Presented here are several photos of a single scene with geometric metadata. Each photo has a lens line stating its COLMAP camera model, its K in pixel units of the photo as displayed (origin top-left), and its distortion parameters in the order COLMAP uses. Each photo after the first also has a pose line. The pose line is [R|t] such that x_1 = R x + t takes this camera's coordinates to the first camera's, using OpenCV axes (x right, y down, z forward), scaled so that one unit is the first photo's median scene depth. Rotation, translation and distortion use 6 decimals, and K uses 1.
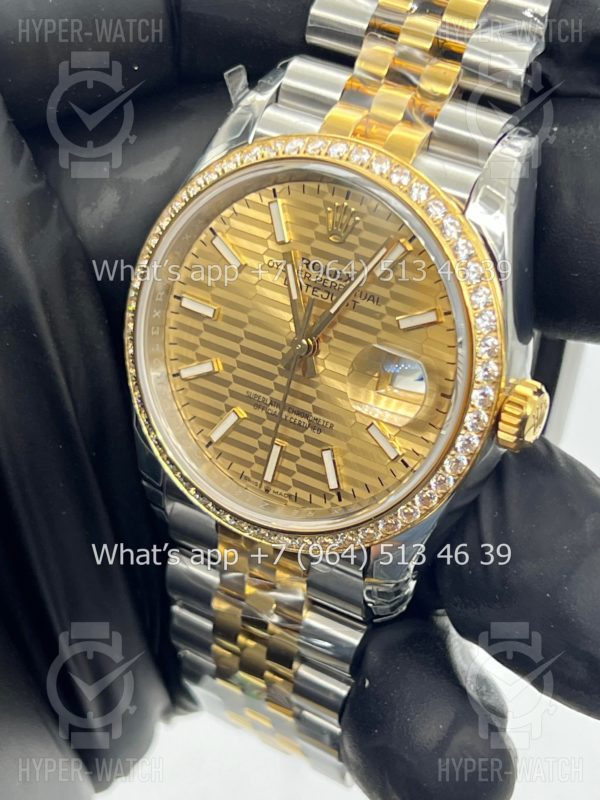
lens RADIAL K [[1813.4, 0, 281.0], [0, 1813.4, 434.7], [0, 0, 1]] dist [0.019619, 0.000000]
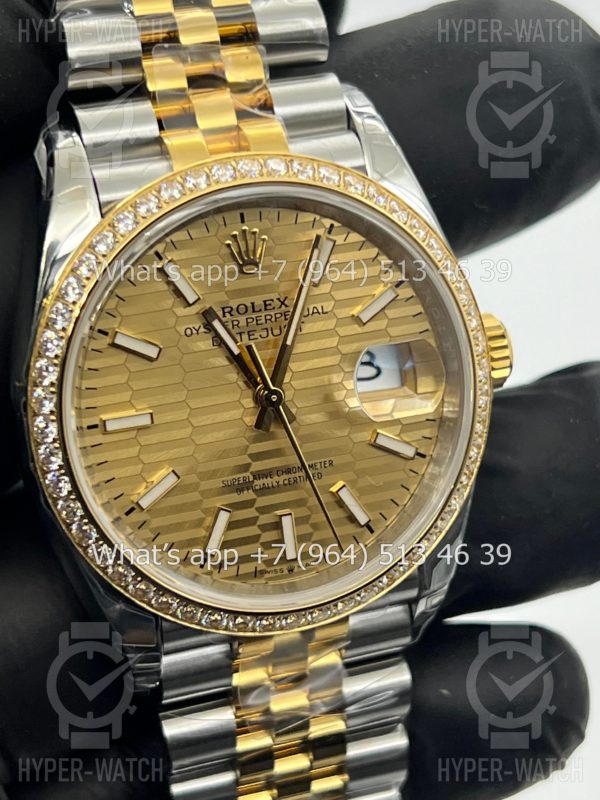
lens RADIAL K [[1813.4, 0, 297.8], [0, 1813.4, 404.4], [0, 0, 1]] dist [0.019619, 0.000000]
pose [[0.634569, -0.438496, 0.636430, -0.529218], [0.474895, 0.870898, 0.126537, -0.148227], [-0.609752, 0.221941, 0.760884, 0.331562]]
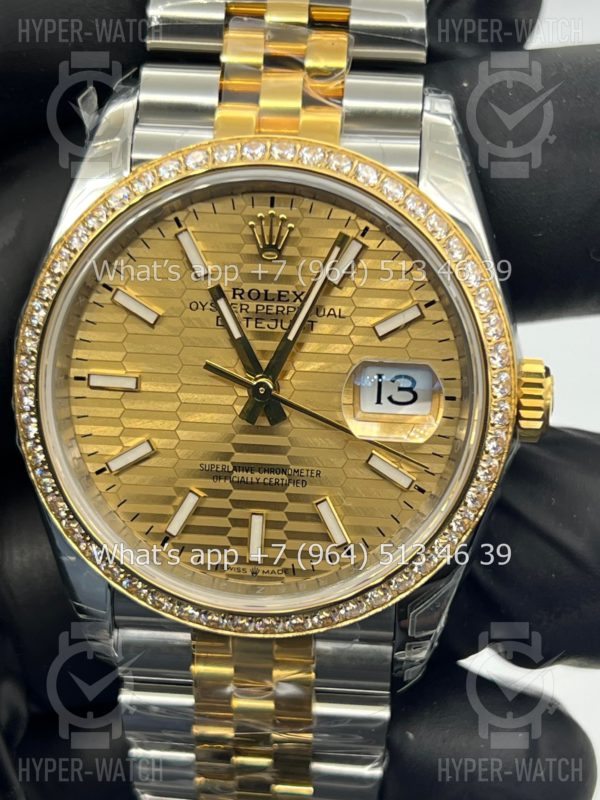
lens RADIAL K [[1813.4, 0, 298.9], [0, 1813.4, 399.9], [0, 0, 1]] dist [0.019619, 0.000000]
pose [[0.894636, -0.243890, 0.374359, -0.284717], [0.282046, 0.958106, -0.049836, 0.001970], [-0.346521, 0.150172, 0.925944, 0.221307]]
